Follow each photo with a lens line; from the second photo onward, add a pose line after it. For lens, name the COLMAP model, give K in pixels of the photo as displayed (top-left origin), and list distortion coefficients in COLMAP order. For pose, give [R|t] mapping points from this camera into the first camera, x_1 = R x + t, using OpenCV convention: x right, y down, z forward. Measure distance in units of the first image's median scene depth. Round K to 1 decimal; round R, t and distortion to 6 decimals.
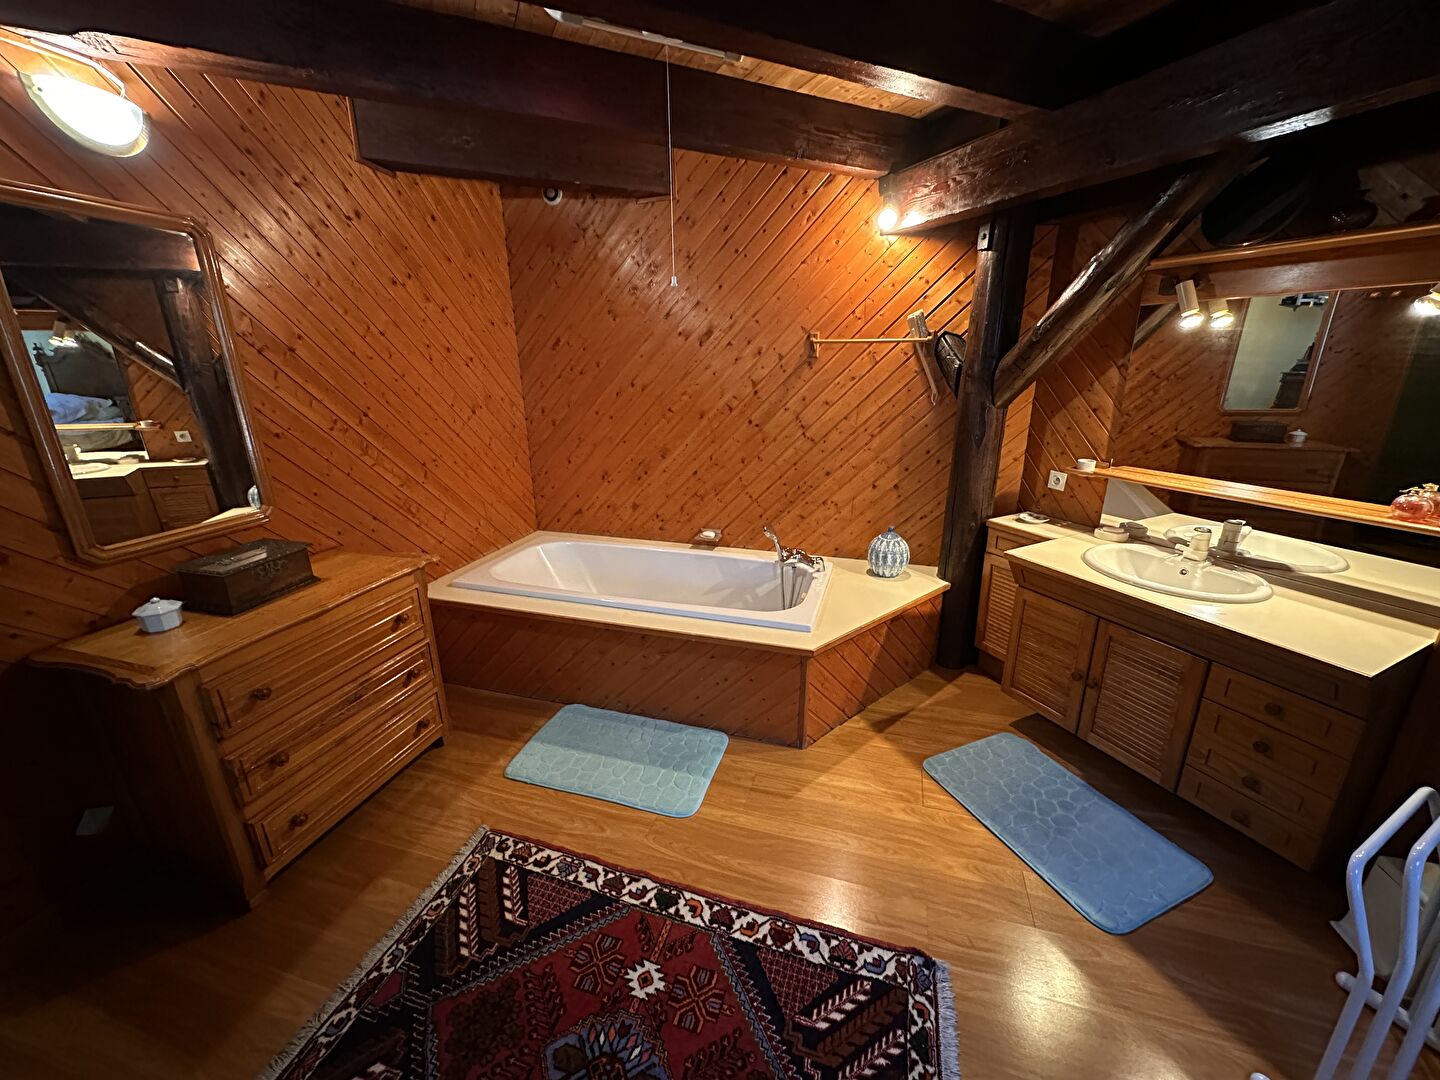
lens RADIAL K [[574.4, 0, 714.1], [0, 574.4, 539.2], [0, 0, 1]] dist [0.000139, 0.000576]
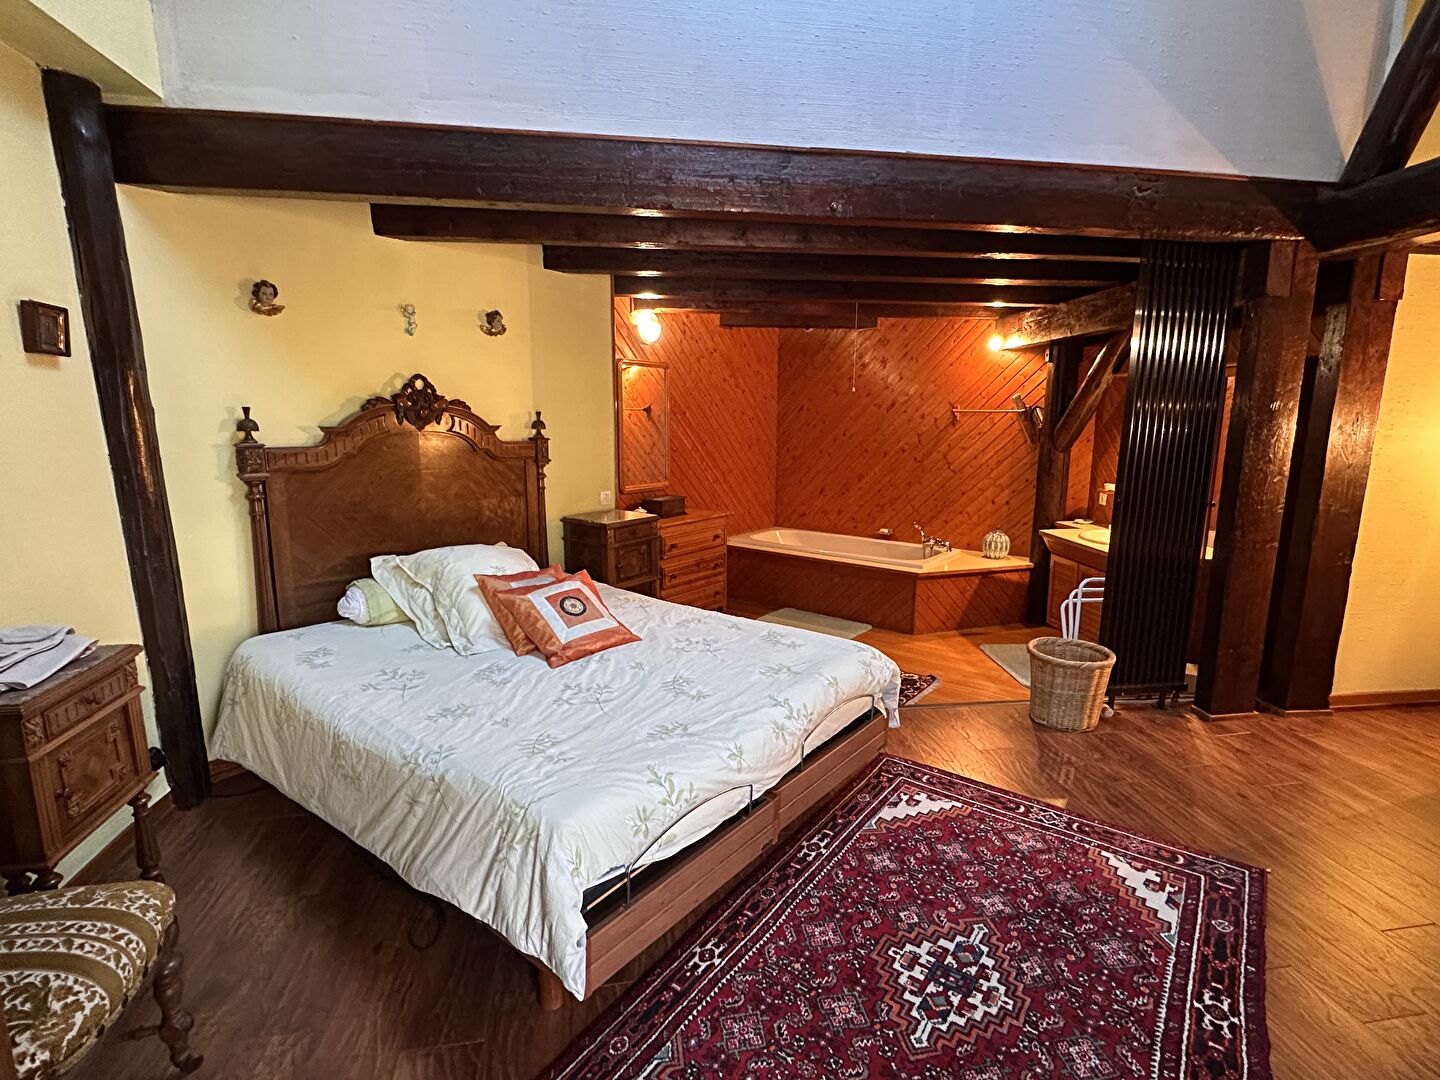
lens RADIAL K [[695.8, 0, 718.2], [0, 695.8, 542.7], [0, 0, 1]] dist [0.001259, 0.000070]
pose [[0.934420, 0.077419, -0.347656, 0.256118], [-0.120157, 0.987389, -0.103075, 0.304859], [0.335292, 0.138088, 0.931939, -0.998631]]
